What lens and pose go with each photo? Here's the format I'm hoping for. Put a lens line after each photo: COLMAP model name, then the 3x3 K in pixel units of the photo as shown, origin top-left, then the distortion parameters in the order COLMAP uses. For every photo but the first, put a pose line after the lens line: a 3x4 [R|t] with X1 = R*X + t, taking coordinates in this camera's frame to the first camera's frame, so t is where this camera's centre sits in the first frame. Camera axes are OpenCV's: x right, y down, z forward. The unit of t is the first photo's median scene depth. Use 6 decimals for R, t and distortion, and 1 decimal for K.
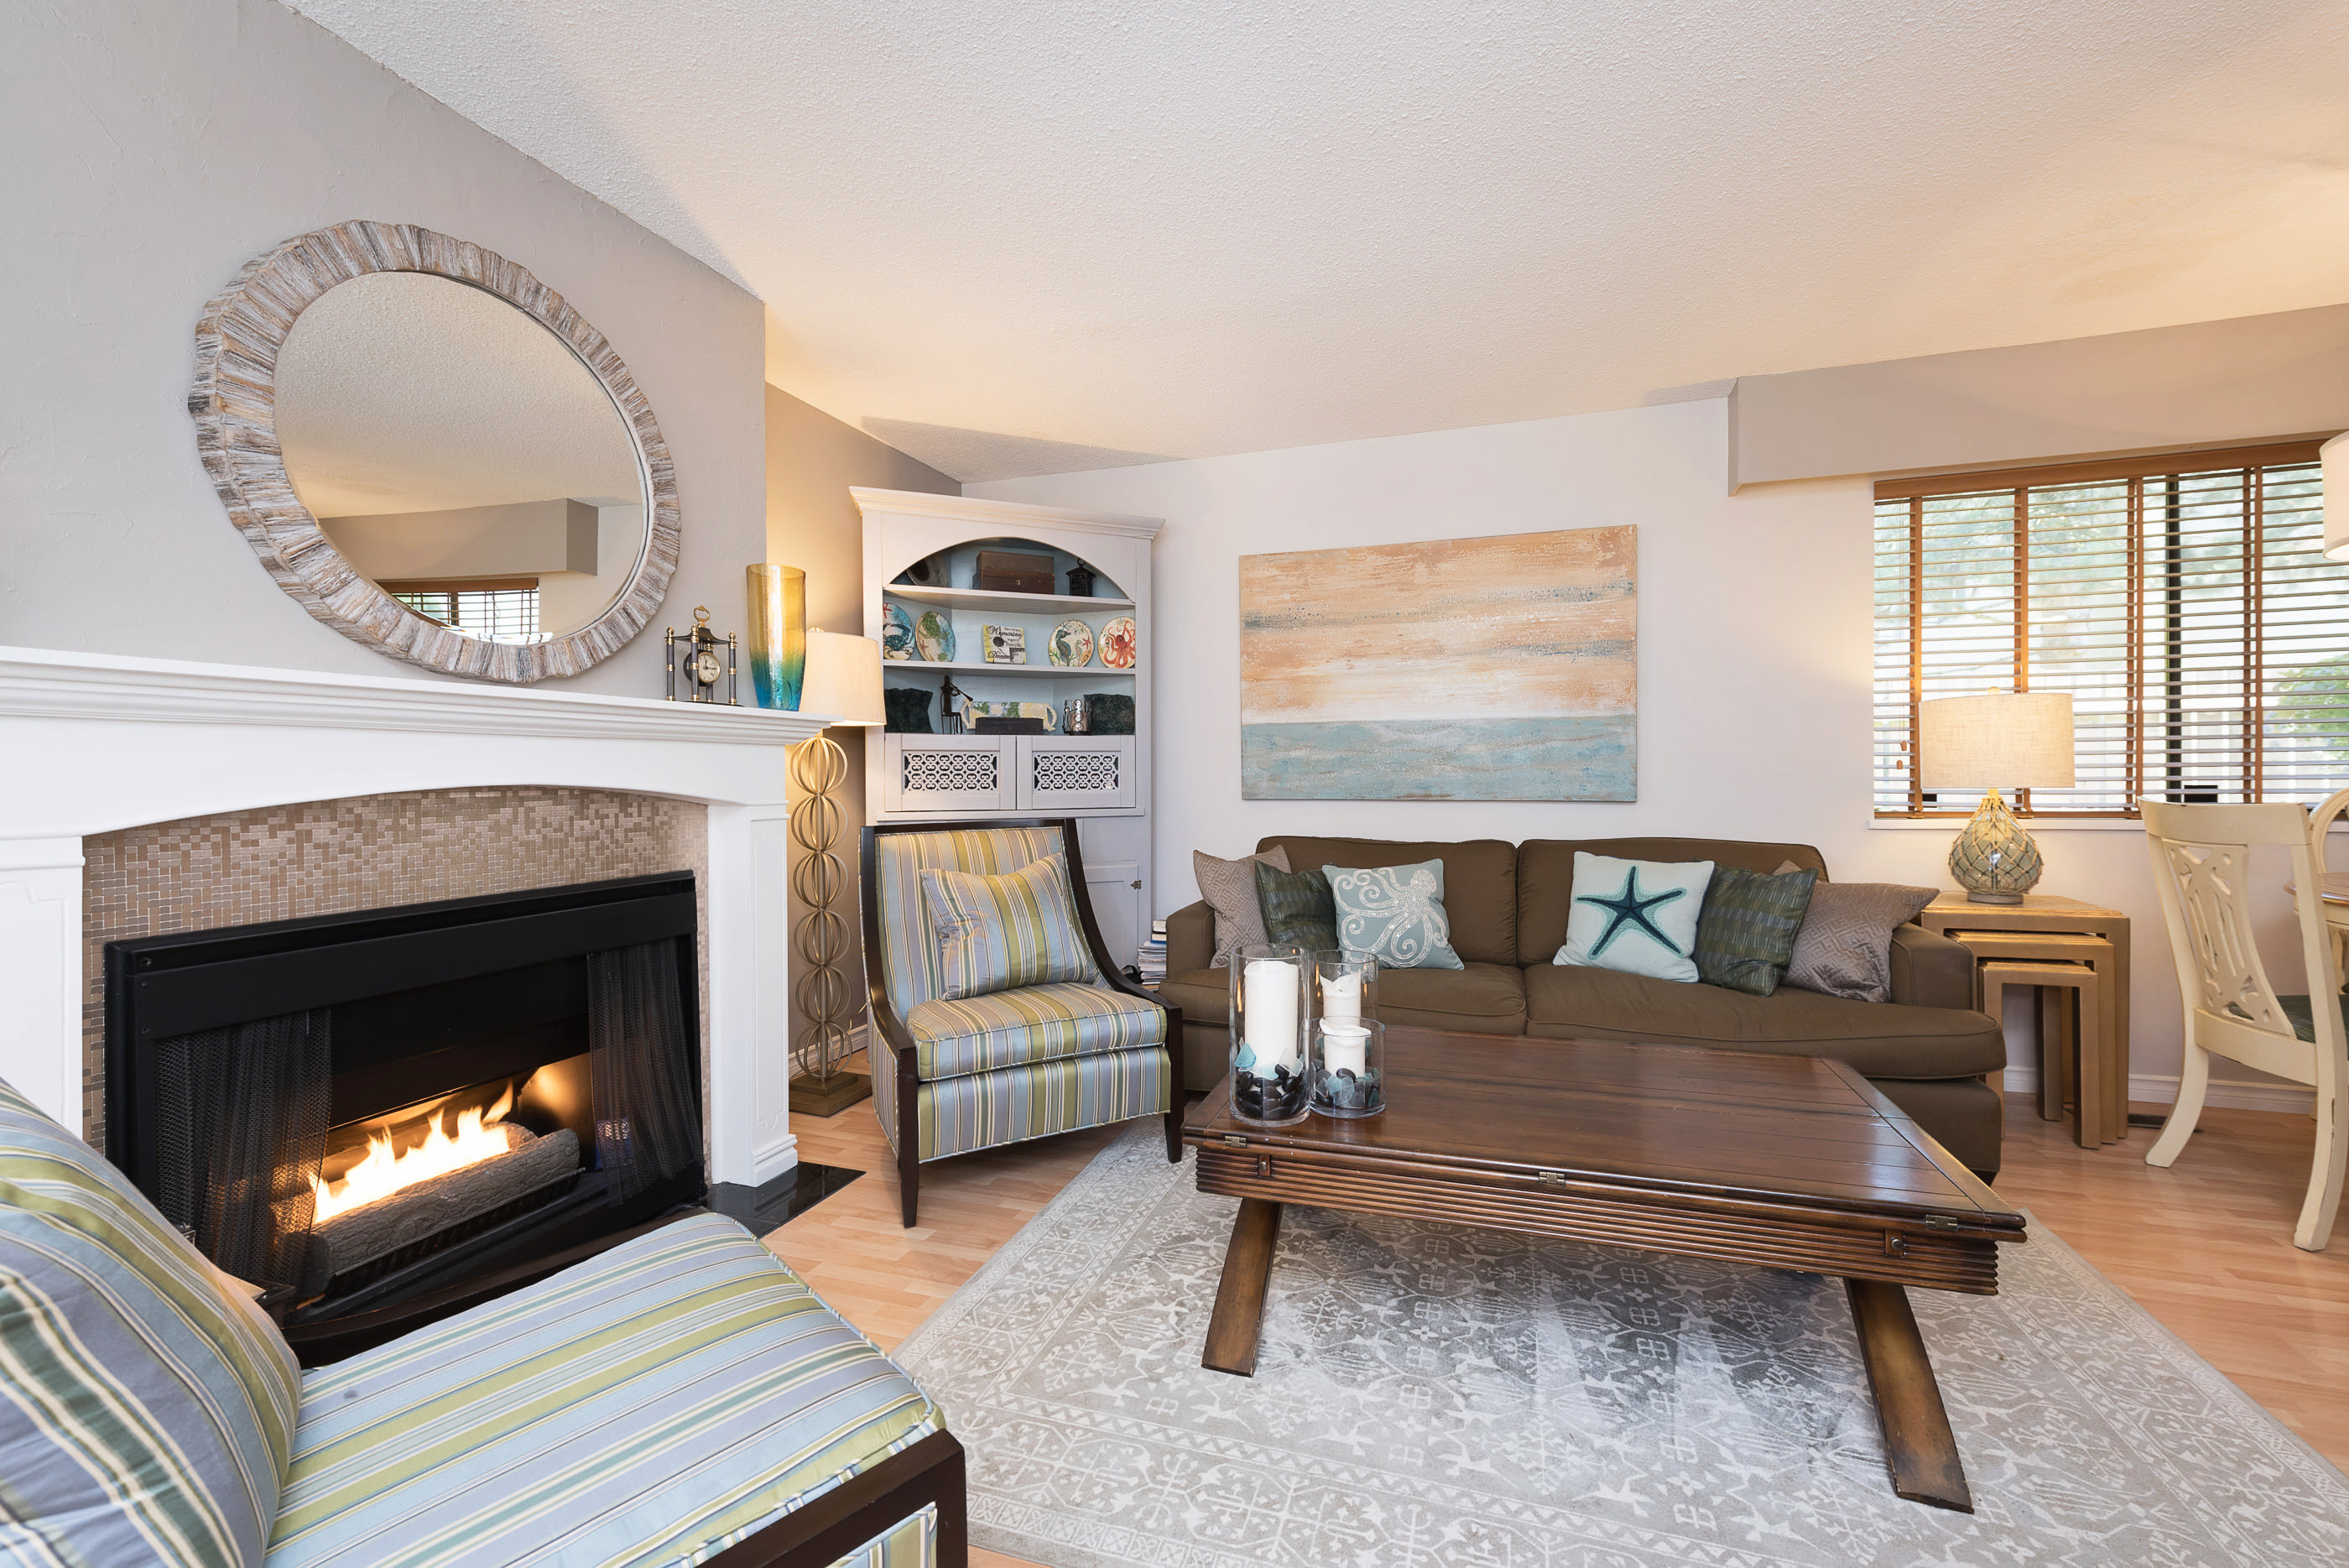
lens RADIAL K [[930.9, 0, 1239.4], [0, 930.9, 766.8], [0, 0, 1]] dist [0.008050, -0.000342]
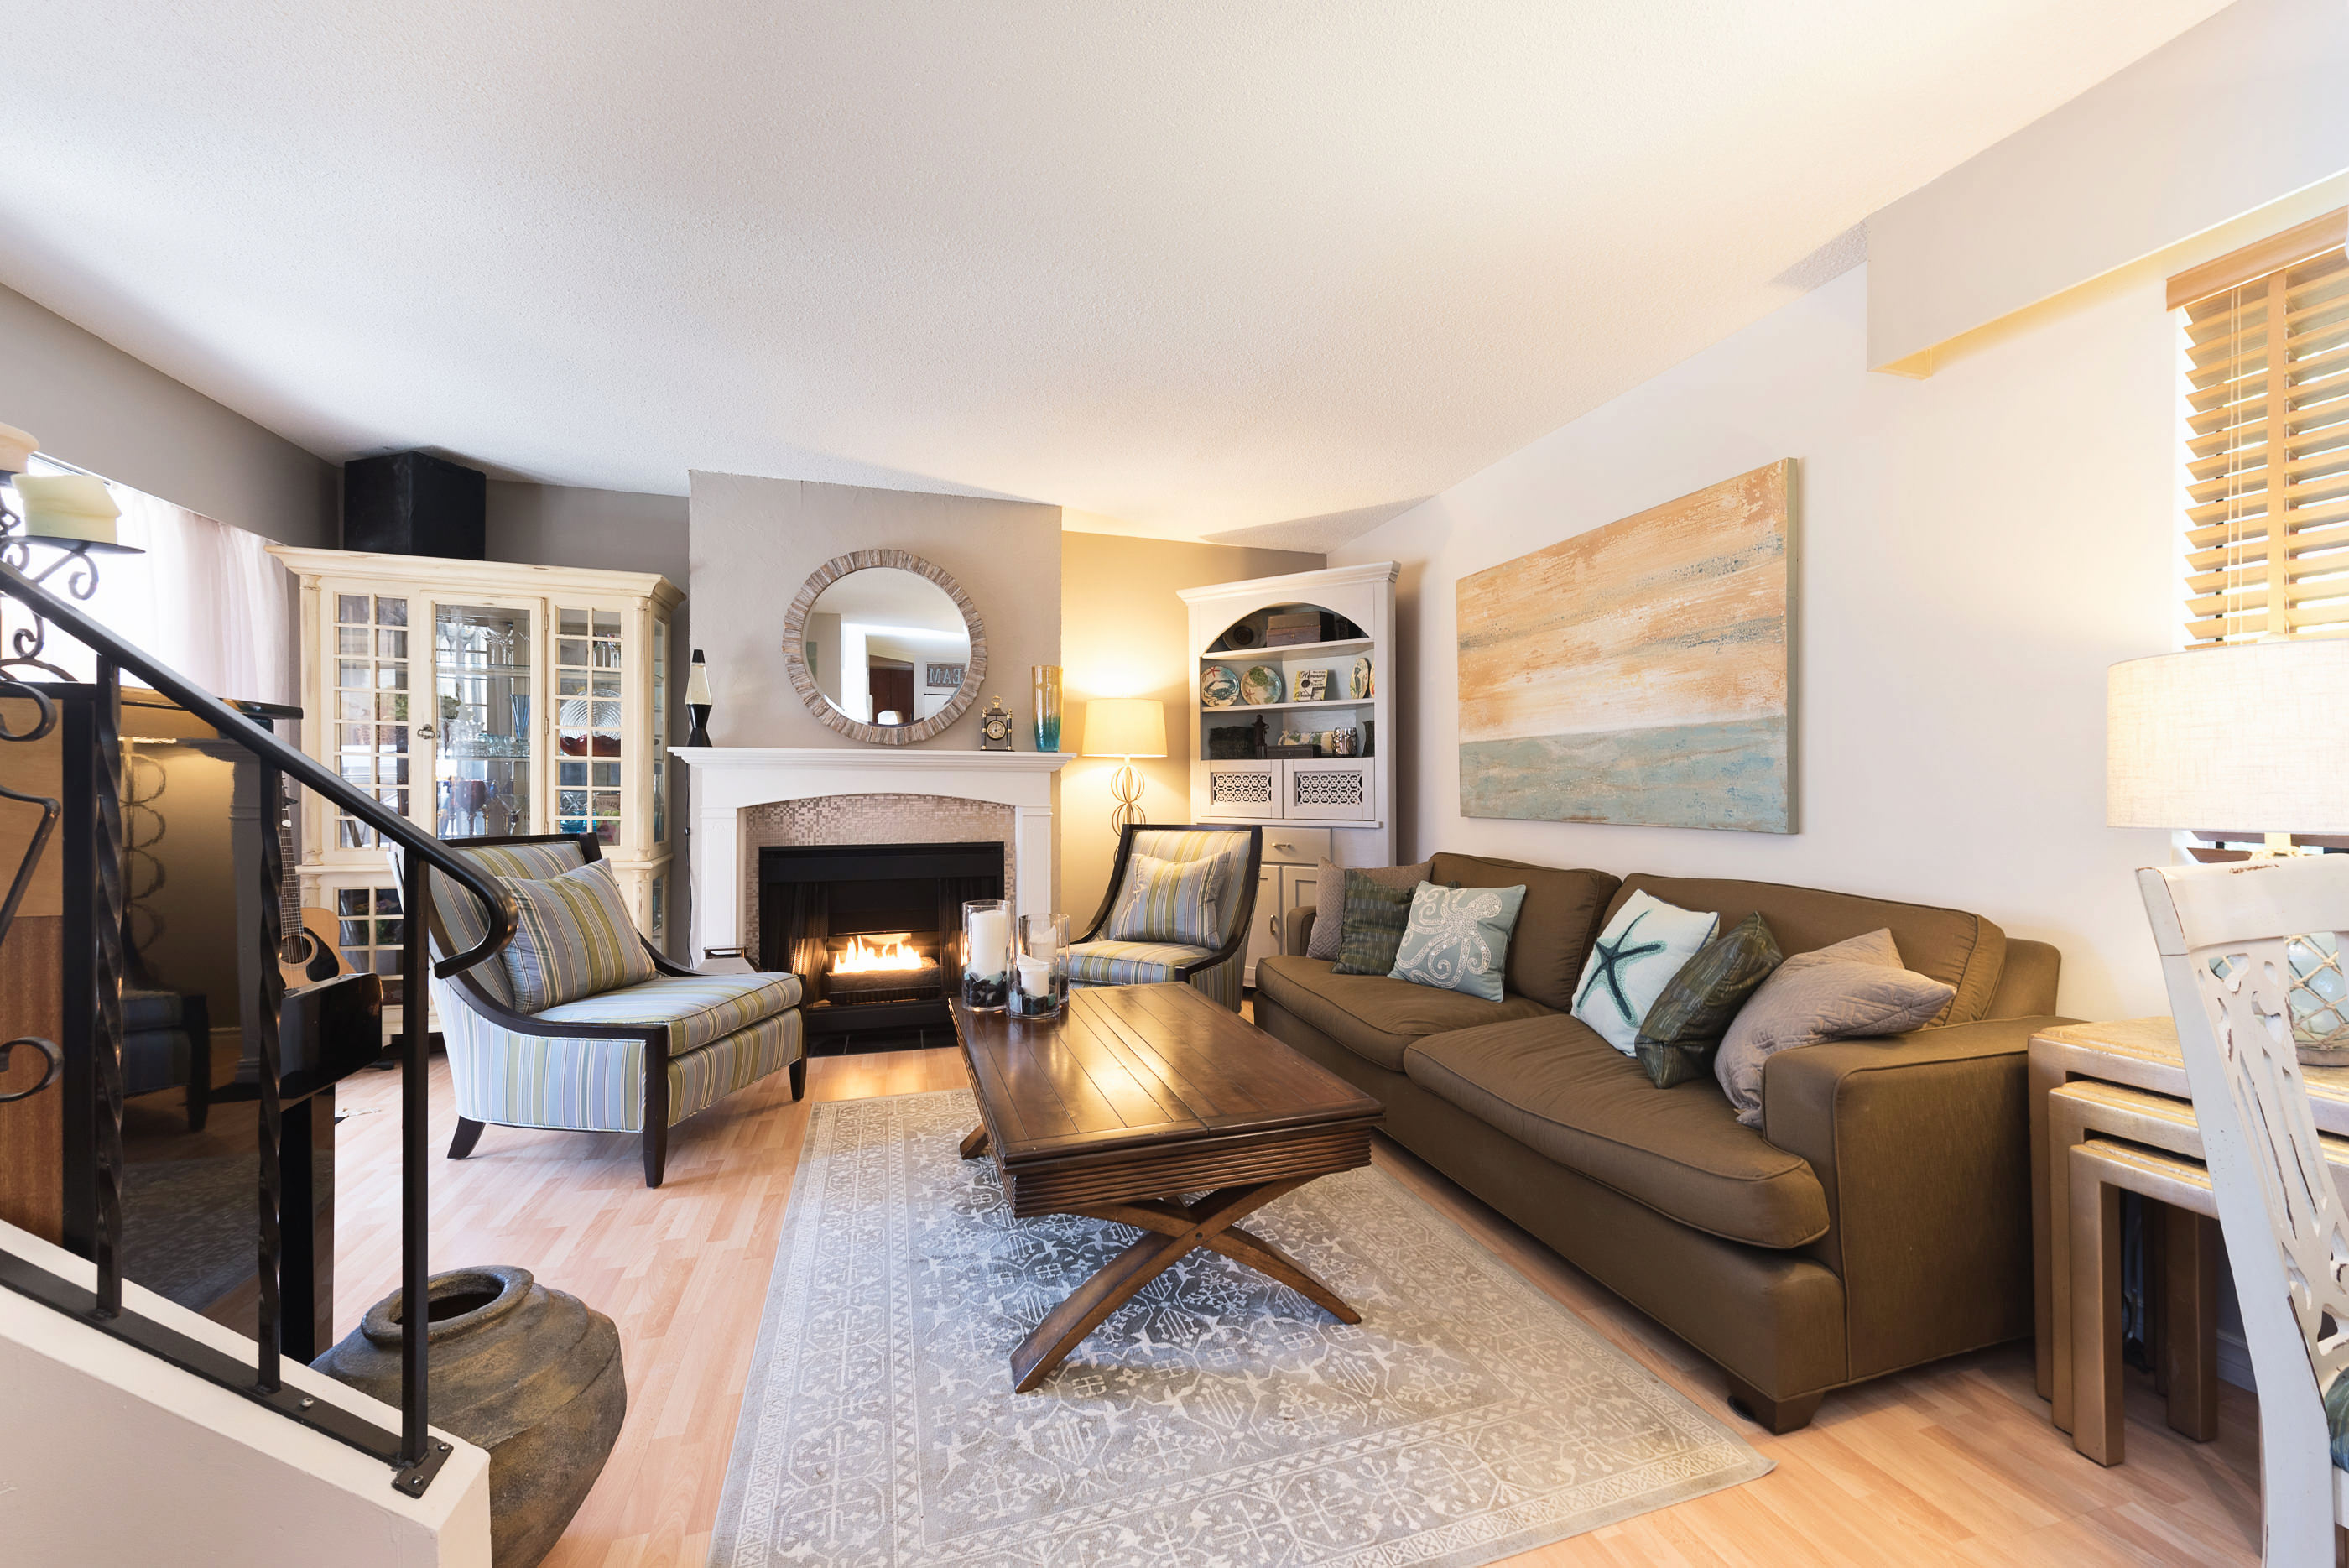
lens RADIAL K [[932.6, 0, 1187.7], [0, 932.6, 775.3], [0, 0, 1]] dist [0.013587, -0.000205]
pose [[0.566954, -0.006012, -0.823727, 0.760710], [0.000079, 0.999974, -0.007244, -0.003511], [0.823749, 0.004042, 0.566940, 0.188836]]
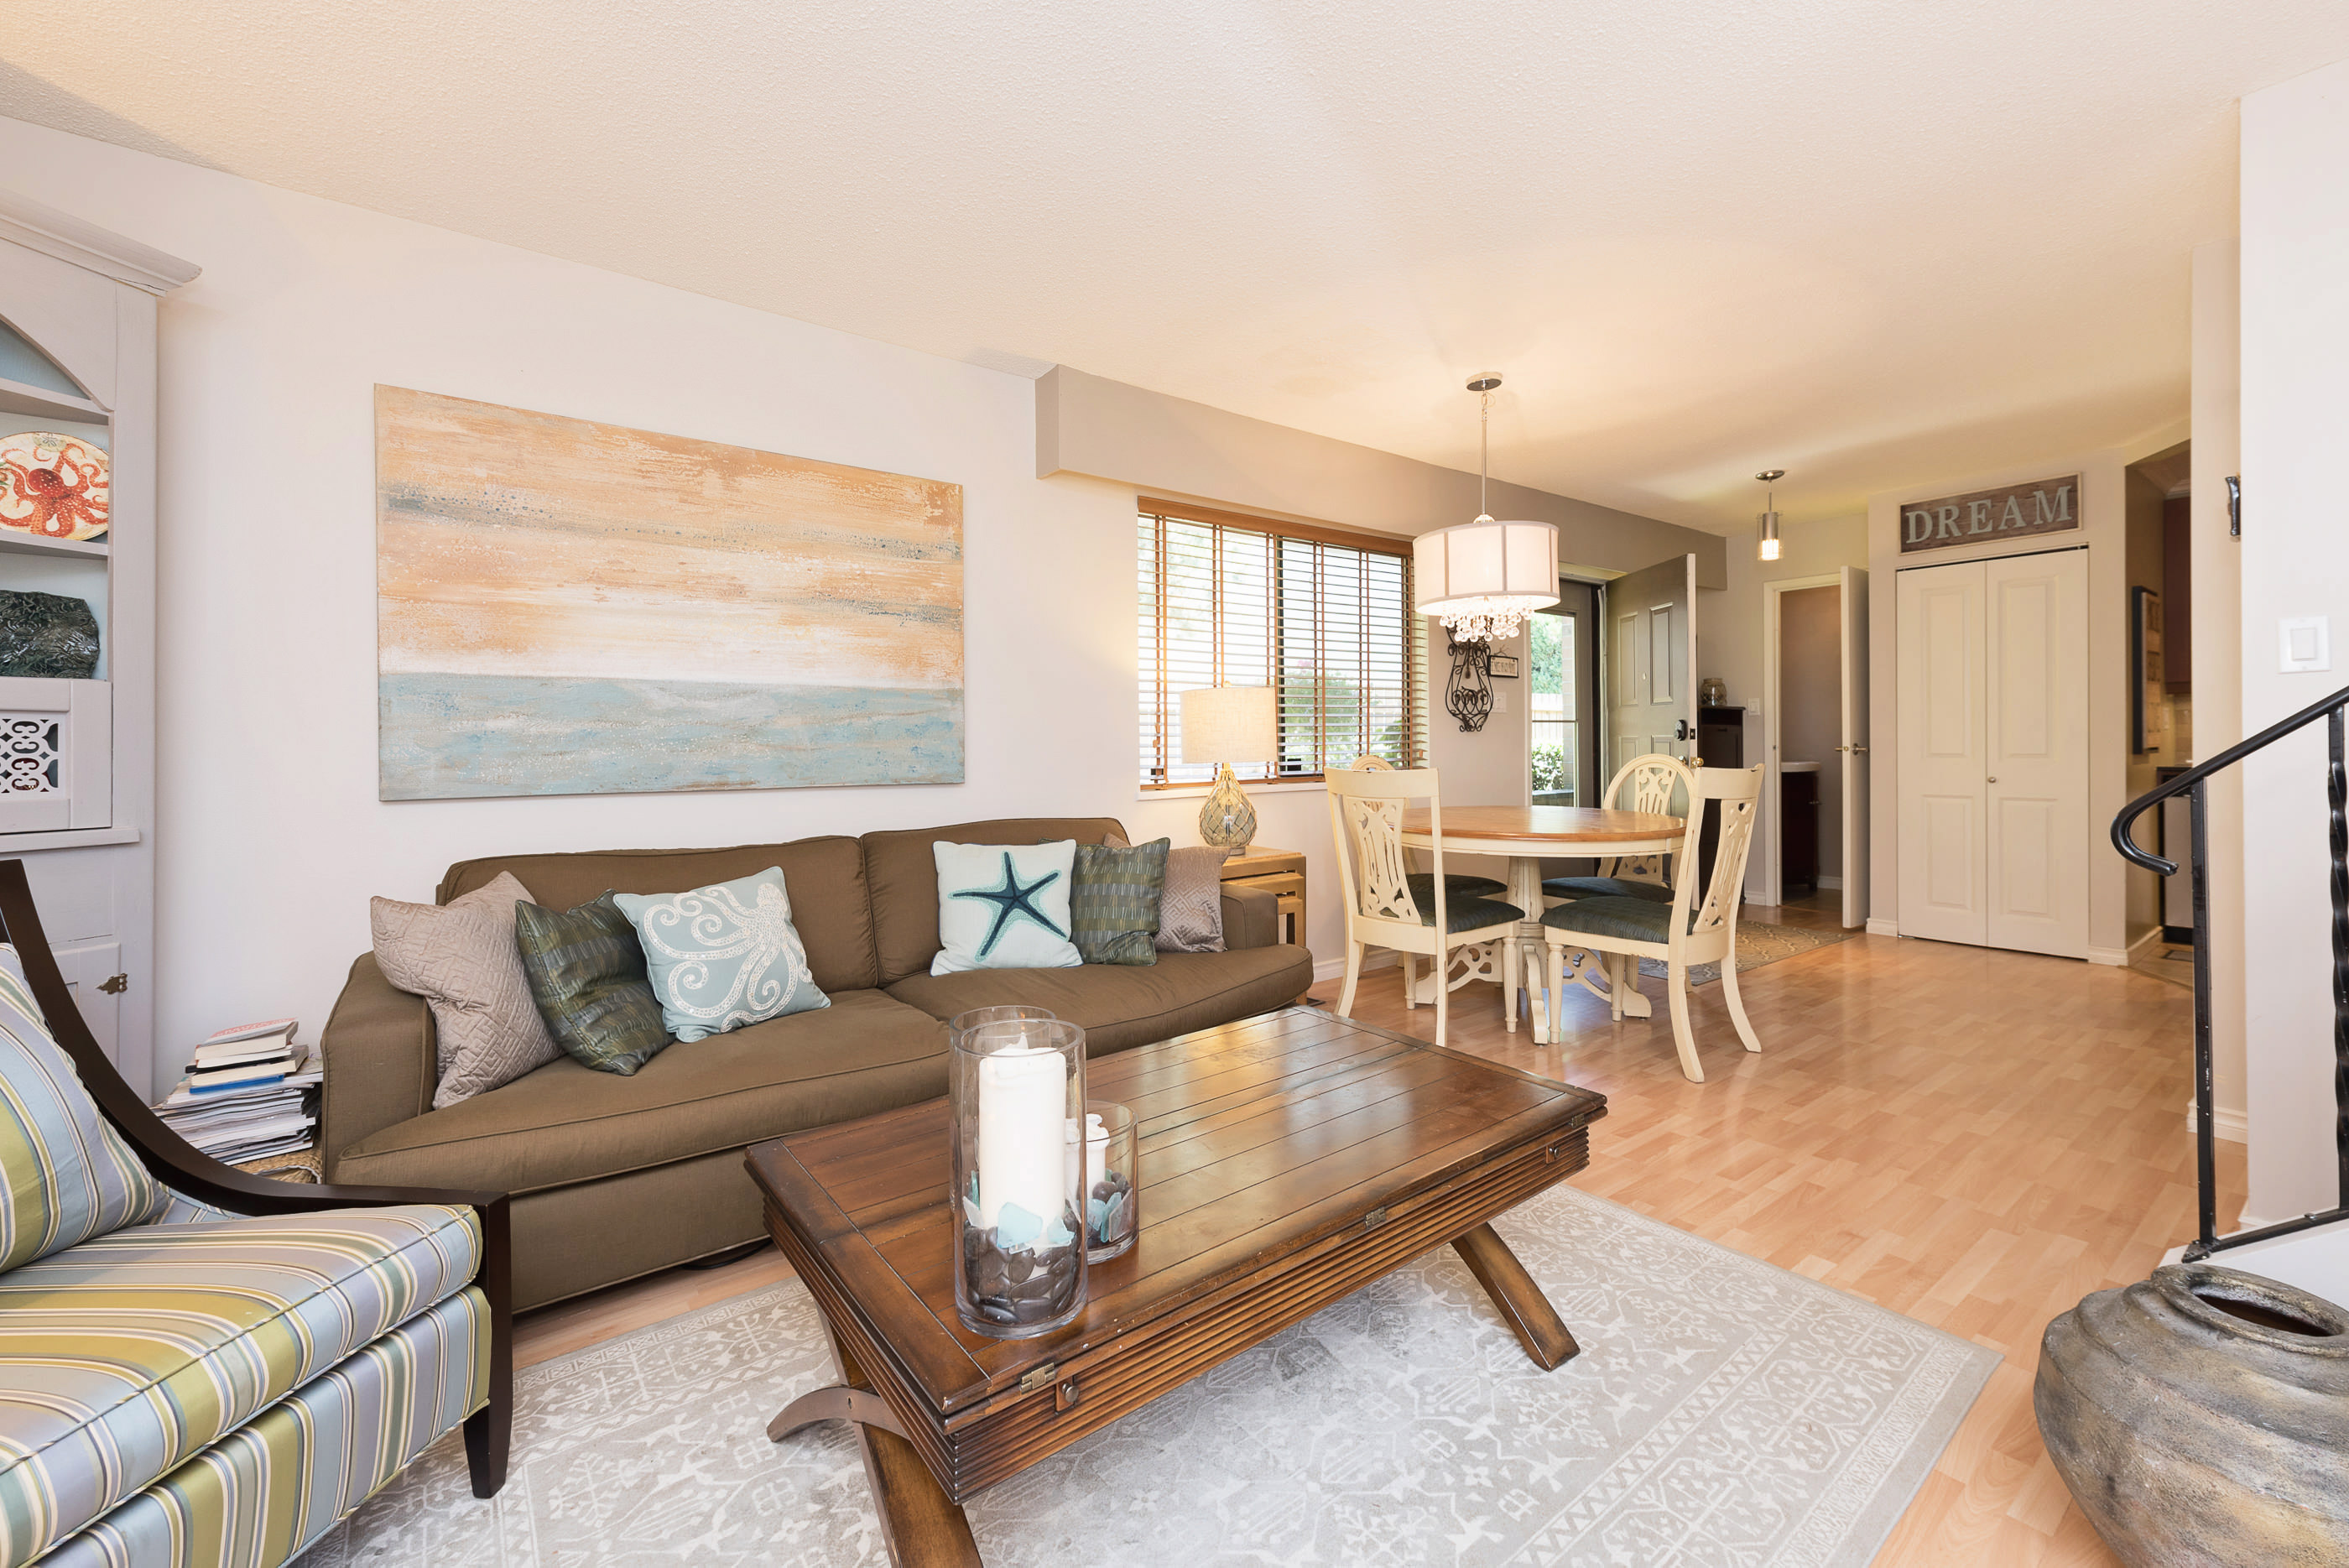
lens RADIAL K [[947.5, 0, 1179.6], [0, 947.5, 739.9], [0, 0, 1]] dist [0.013167, -0.000478]
pose [[0.584590, 0.006751, 0.811301, -0.212525], [0.001719, 0.999953, -0.009560, 0.003812], [-0.811327, 0.006983, 0.584551, 0.270842]]
